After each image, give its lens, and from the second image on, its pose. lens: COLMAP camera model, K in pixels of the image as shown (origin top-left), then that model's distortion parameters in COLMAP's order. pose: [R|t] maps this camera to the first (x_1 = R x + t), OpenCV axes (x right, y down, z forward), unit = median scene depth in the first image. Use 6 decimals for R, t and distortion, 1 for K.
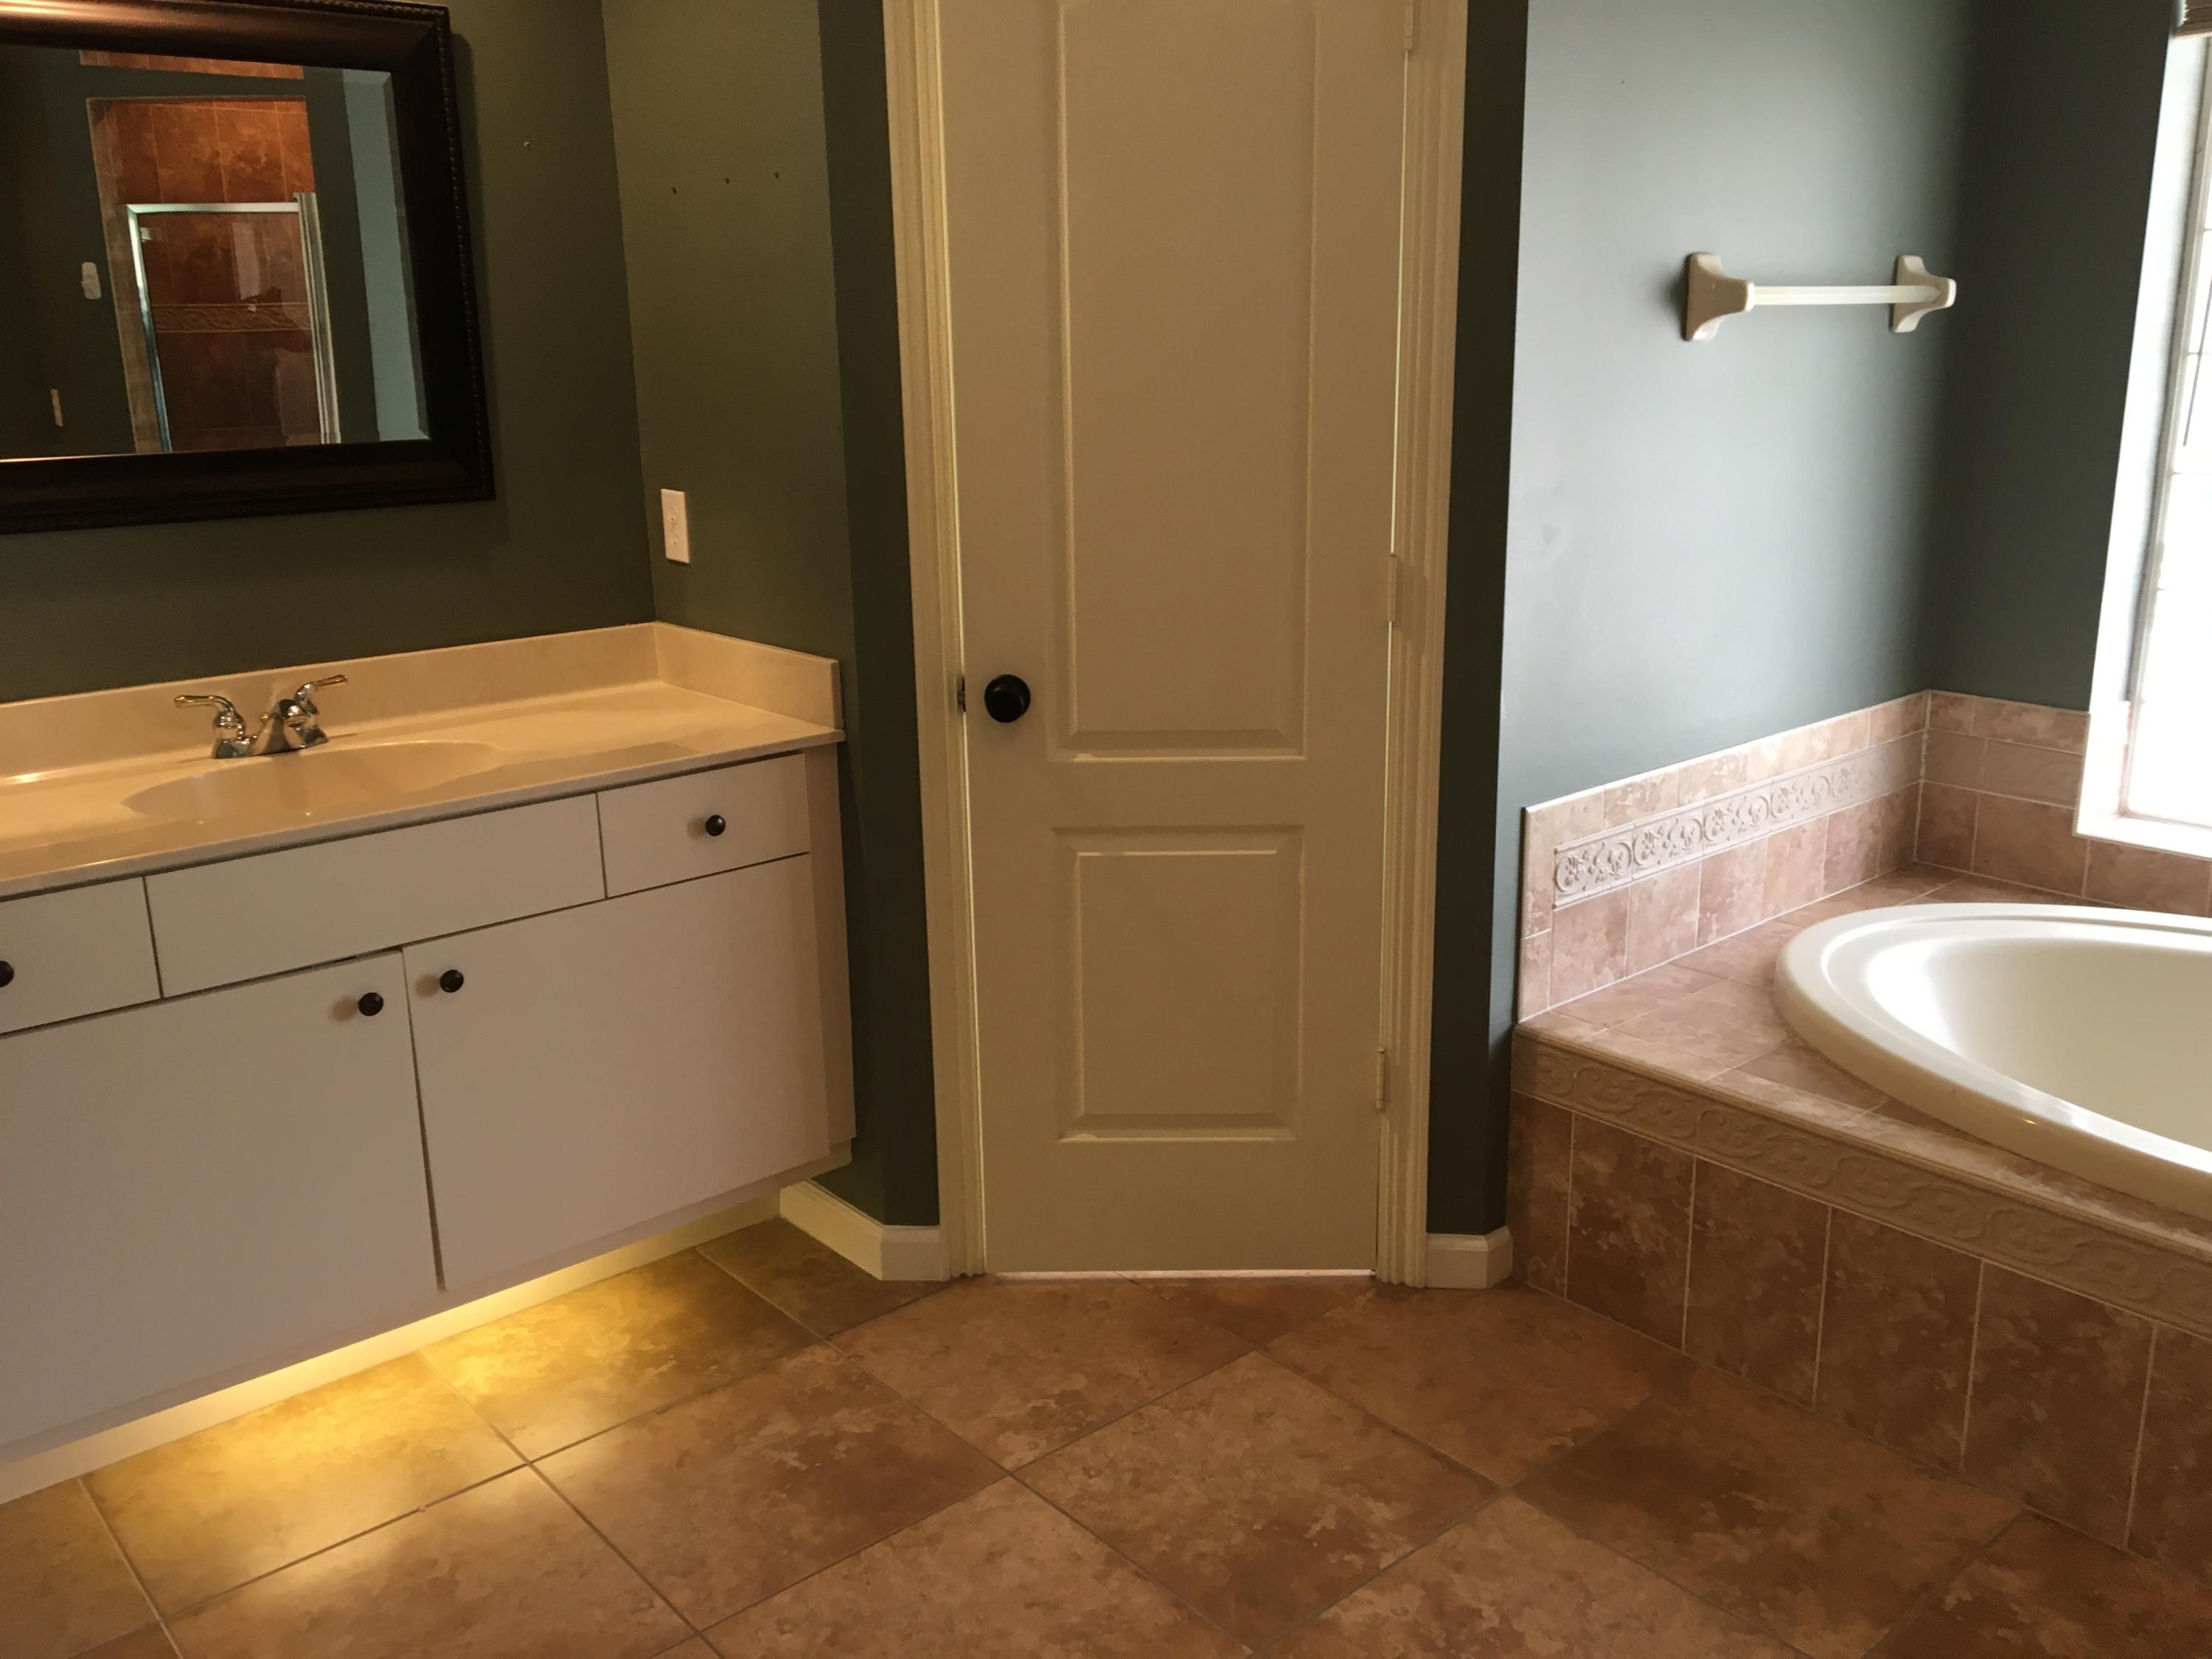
lens RADIAL K [[1850.1, 0, 1111.1], [0, 1850.1, 824.0], [0, 0, 1]] dist [0.090200, -0.142822]
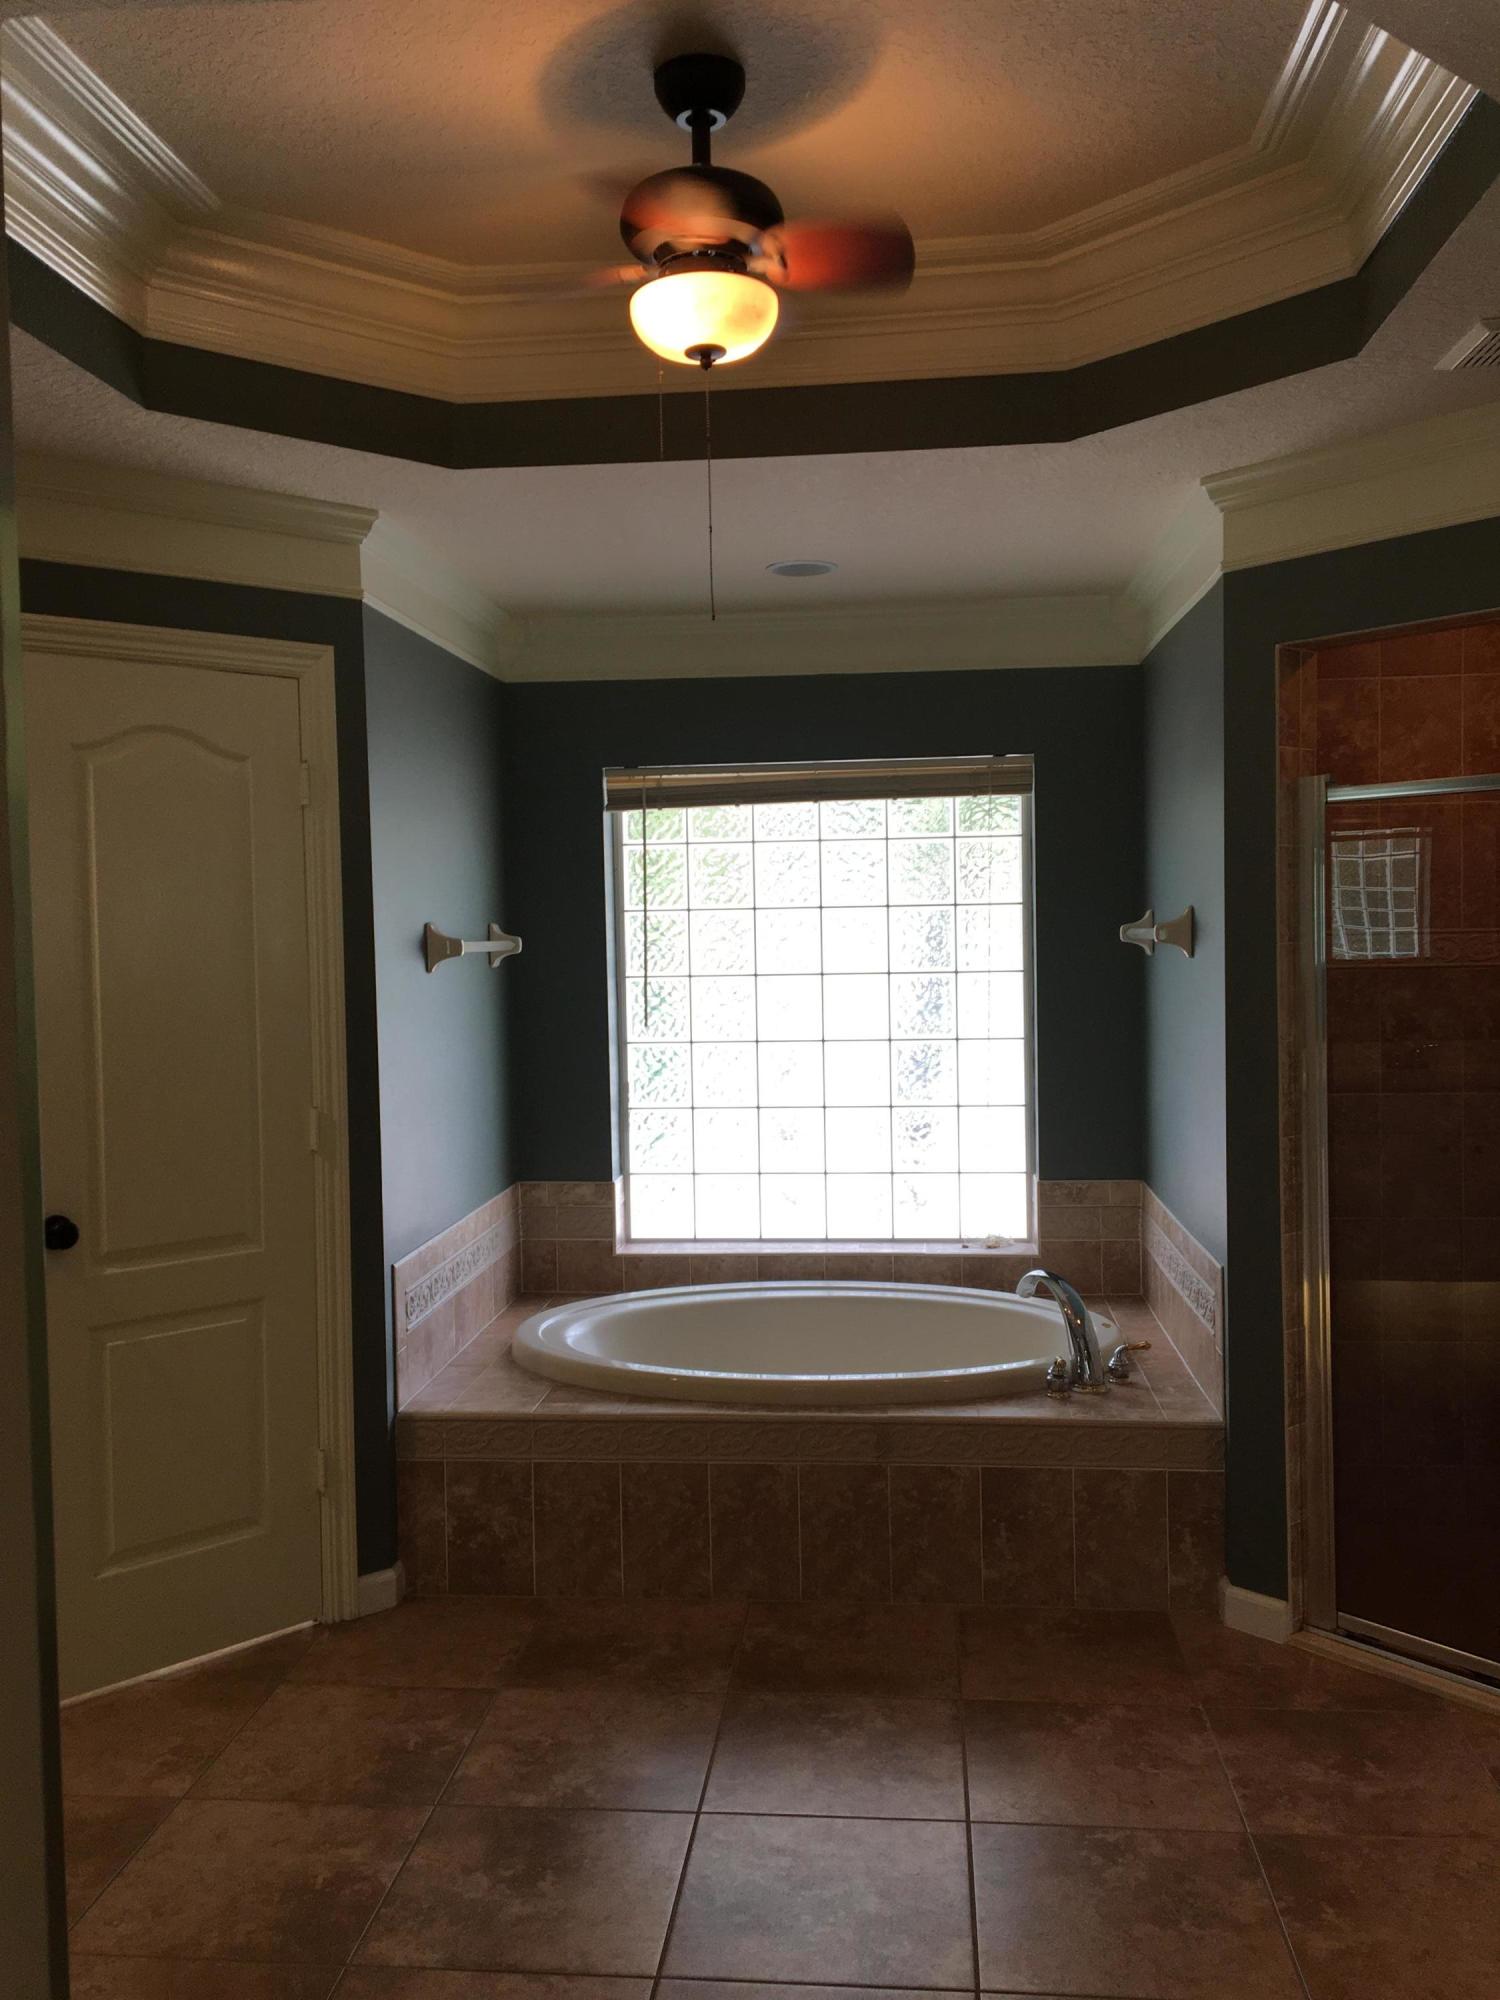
lens RADIAL K [[1672.8, 0, 750.0], [0, 1672.8, 1000.0], [0, 0, 1]] dist [0.090200, -0.142822]
pose [[0.724176, -0.025113, 0.689157, -0.507360], [0.186229, 0.969330, -0.160369, 0.056077], [-0.663994, 0.244477, 0.706643, -0.232896]]
